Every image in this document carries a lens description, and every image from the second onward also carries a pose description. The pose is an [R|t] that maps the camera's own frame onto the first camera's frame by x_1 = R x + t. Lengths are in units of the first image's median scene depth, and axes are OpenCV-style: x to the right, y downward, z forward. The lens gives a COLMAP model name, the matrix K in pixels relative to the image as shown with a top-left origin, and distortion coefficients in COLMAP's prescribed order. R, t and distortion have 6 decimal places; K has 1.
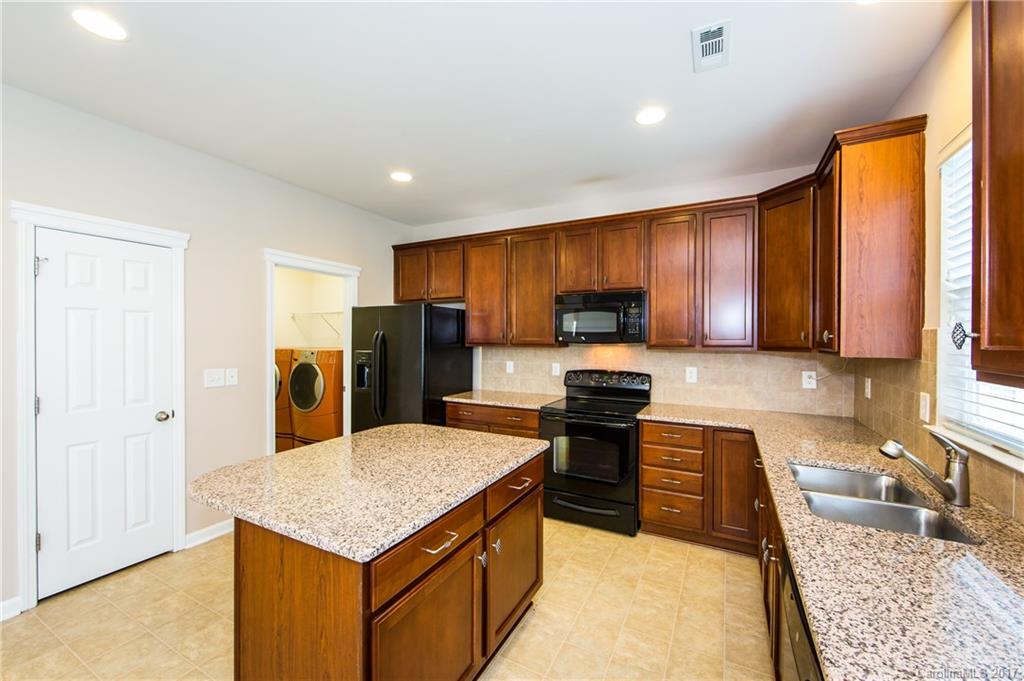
lens RADIAL K [[406.8, 0, 507.6], [0, 406.8, 342.1], [0, 0, 1]] dist [-0.003117, 0.000016]
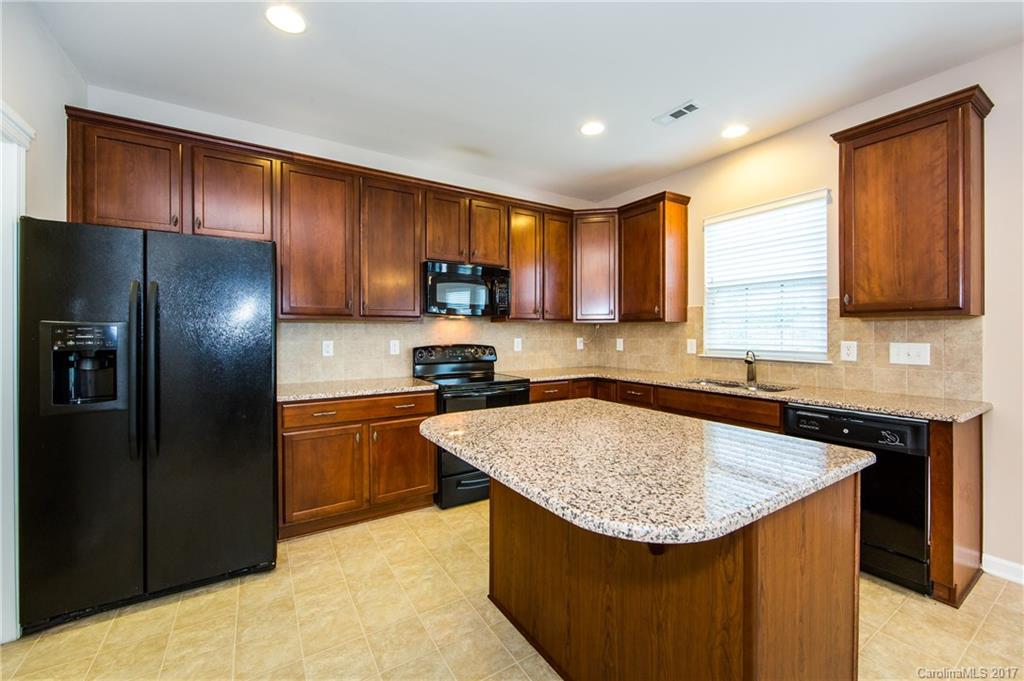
lens RADIAL K [[406.8, 0, 517.1], [0, 406.8, 332.3], [0, 0, 1]] dist [-0.003117, 0.000016]
pose [[0.487636, -0.005463, 0.873030, -0.566399], [0.011348, 0.999936, -0.000082, 0.042579], [-0.872973, 0.009947, 0.487666, 0.403967]]
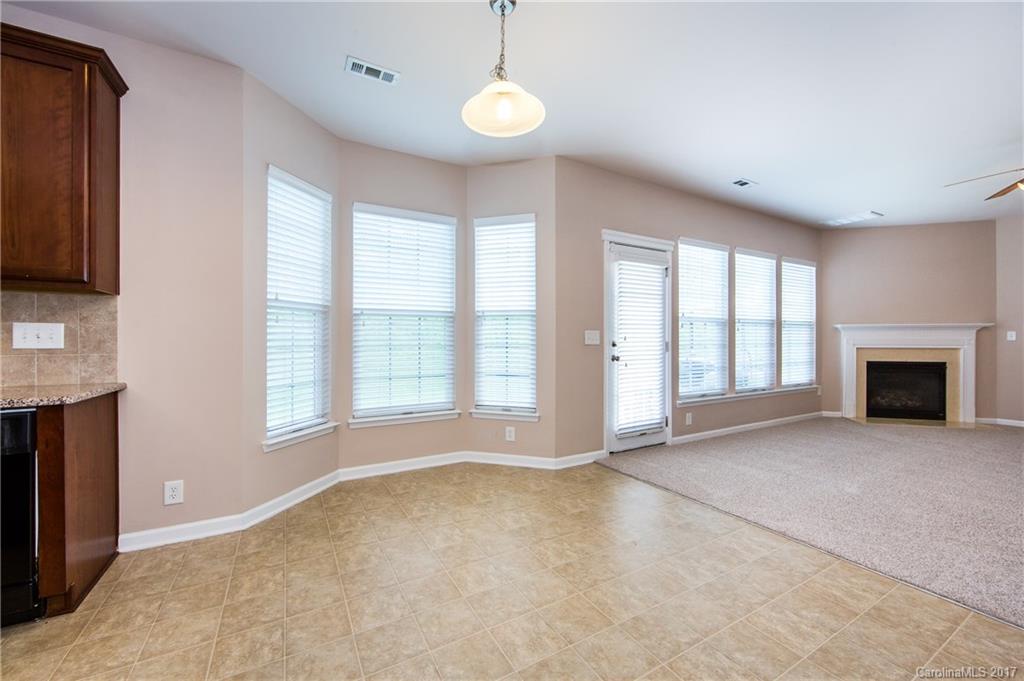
lens RADIAL K [[406.8, 0, 512.8], [0, 406.8, 344.1], [0, 0, 1]] dist [-0.003117, 0.000016]
pose [[-0.842972, -0.009256, 0.537878, -0.512859], [0.000047, 0.999851, 0.017280, 0.087810], [-0.537958, 0.014592, -0.842845, 0.282423]]
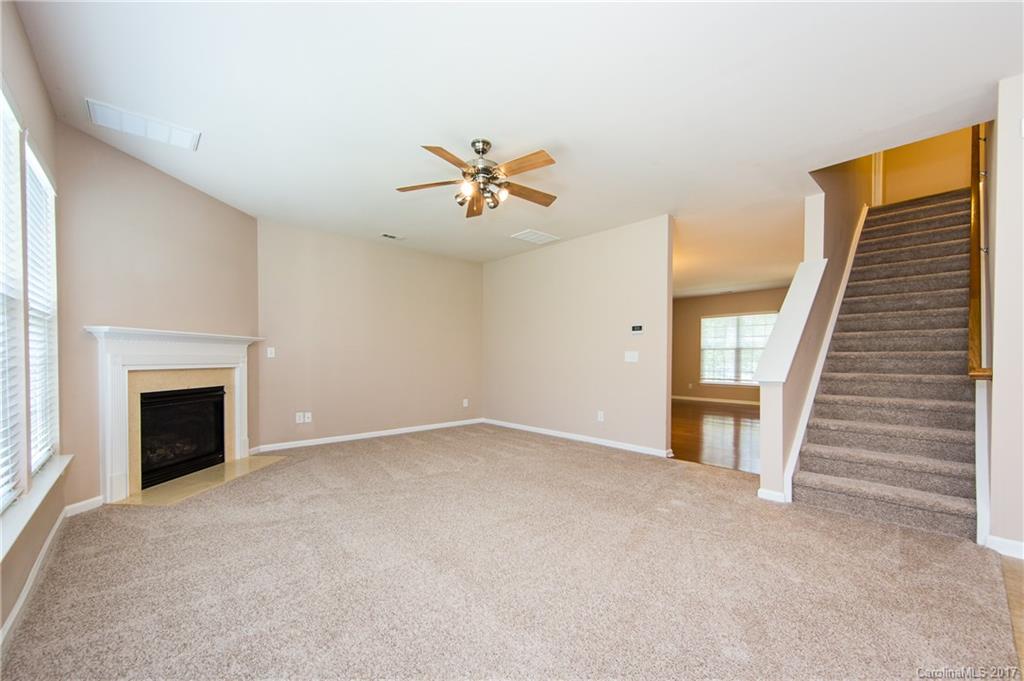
lens RADIAL K [[406.8, 0, 506.9], [0, 406.8, 365.2], [0, 0, 1]] dist [-0.003117, 0.000016]
pose [[-0.352928, 0.012726, -0.935564, -0.258447], [-0.011177, 0.999779, 0.017816, 0.092785], [0.935584, 0.016745, -0.352708, -0.708499]]
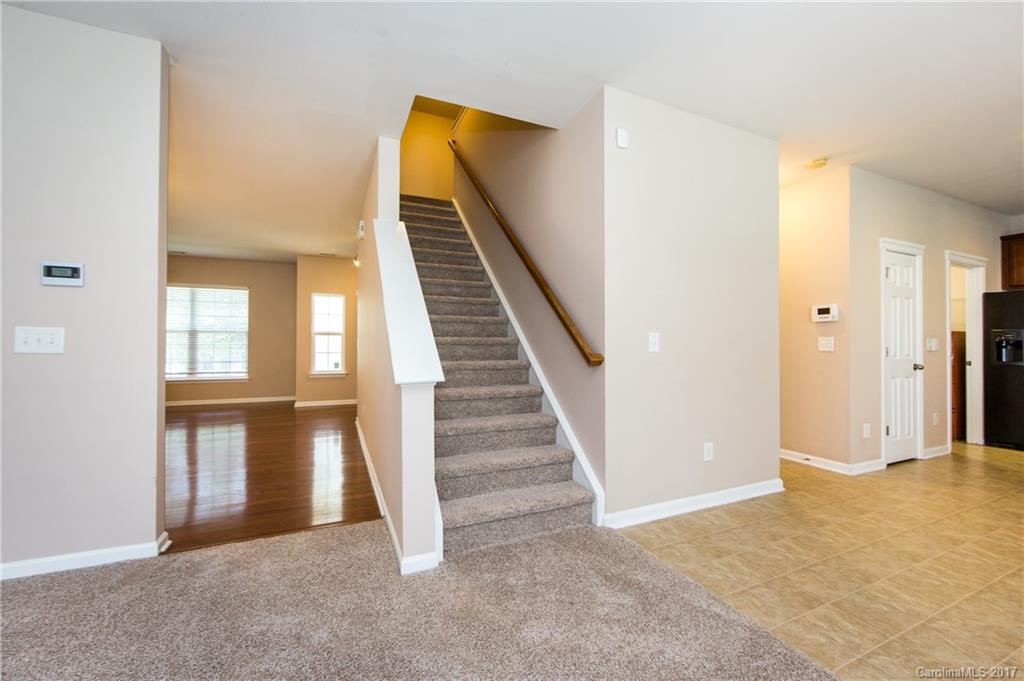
lens RADIAL K [[406.8, 0, 519.5], [0, 406.8, 341.3], [0, 0, 1]] dist [-0.003117, 0.000016]
pose [[0.791031, -0.007454, -0.611730, -0.827511], [-0.005427, 0.999801, -0.019200, 0.092954], [0.611752, 0.018508, 0.790833, -0.835899]]
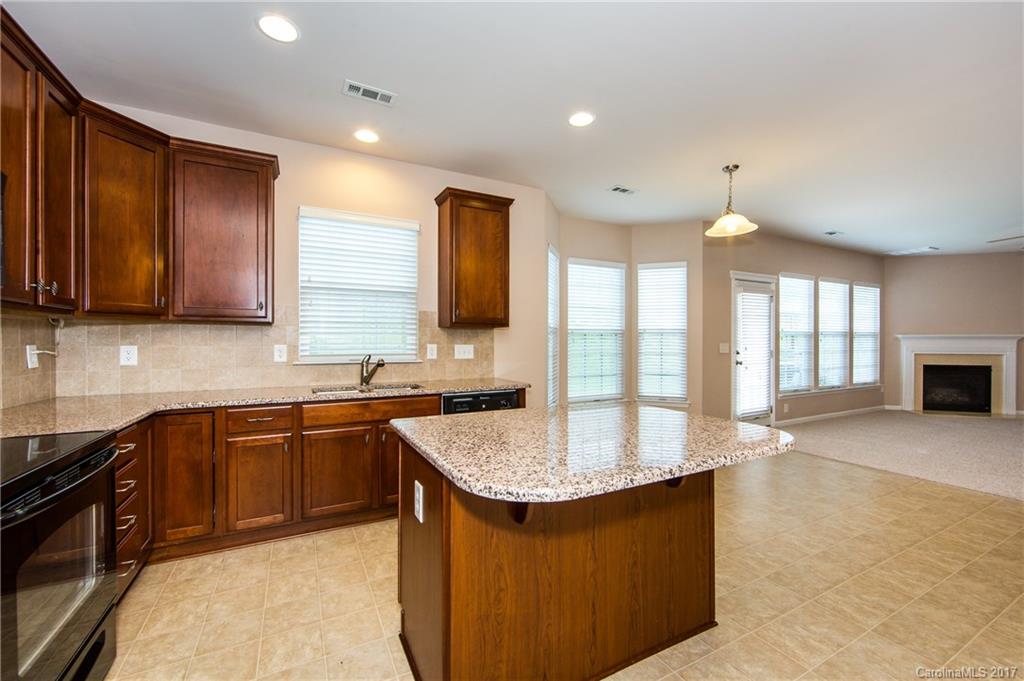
lens RADIAL K [[406.8, 0, 503.9], [0, 406.8, 351.2], [0, 0, 1]] dist [-0.003117, 0.000016]
pose [[-0.812428, 0.008670, 0.582998, -0.329940], [0.015012, 0.999869, 0.006050, 0.079641], [-0.582869, 0.013667, -0.812451, 0.932523]]
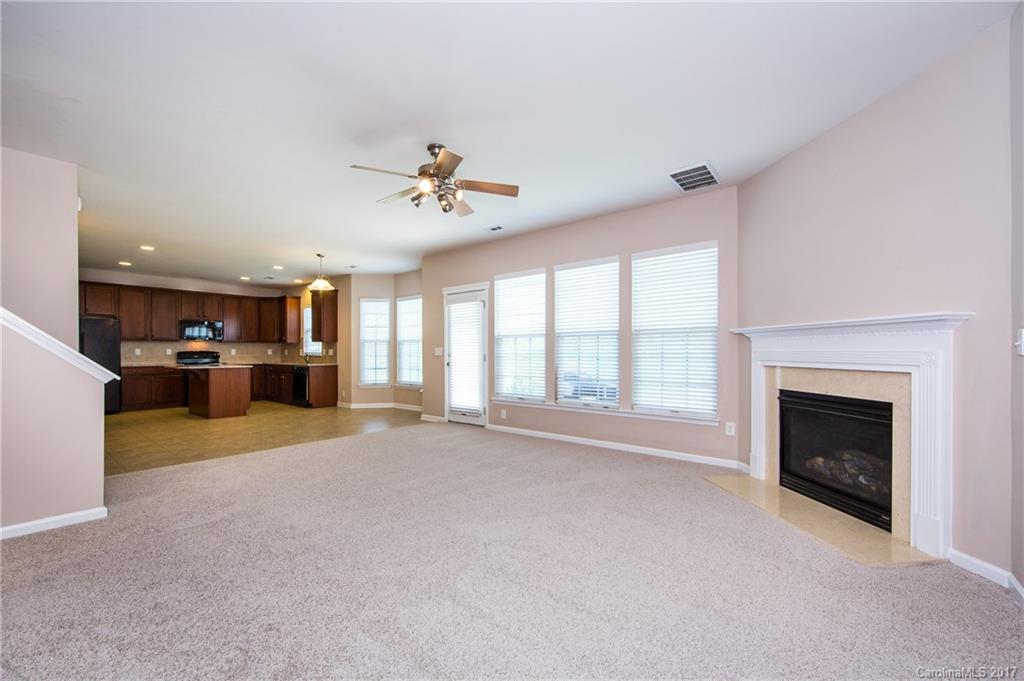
lens RADIAL K [[406.8, 0, 505.7], [0, 406.8, 352.6], [0, 0, 1]] dist [-0.003117, 0.000016]
pose [[0.202037, -0.007342, 0.979350, -1.874425], [0.010563, 0.999930, 0.005317, 0.087396], [-0.979321, 0.009271, 0.202101, -1.389502]]
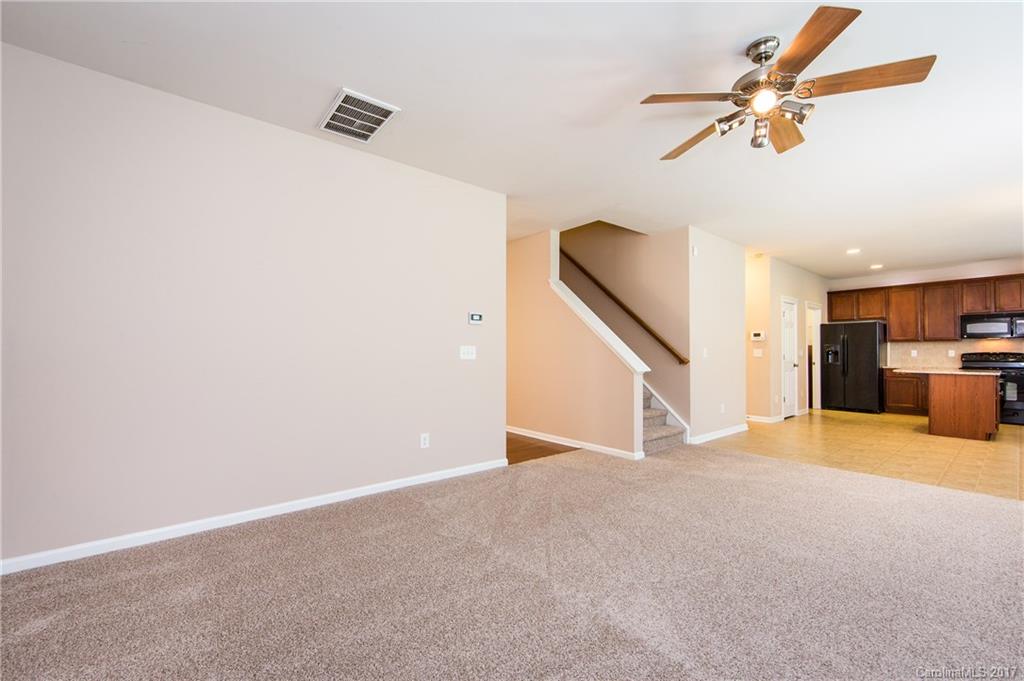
lens RADIAL K [[406.8, 0, 521.2], [0, 406.8, 347.4], [0, 0, 1]] dist [-0.003117, 0.000016]
pose [[0.922218, -0.008248, -0.386582, -1.134220], [-0.000863, 0.999726, -0.023390, 0.095559], [0.386670, 0.021905, 0.921958, -1.725100]]
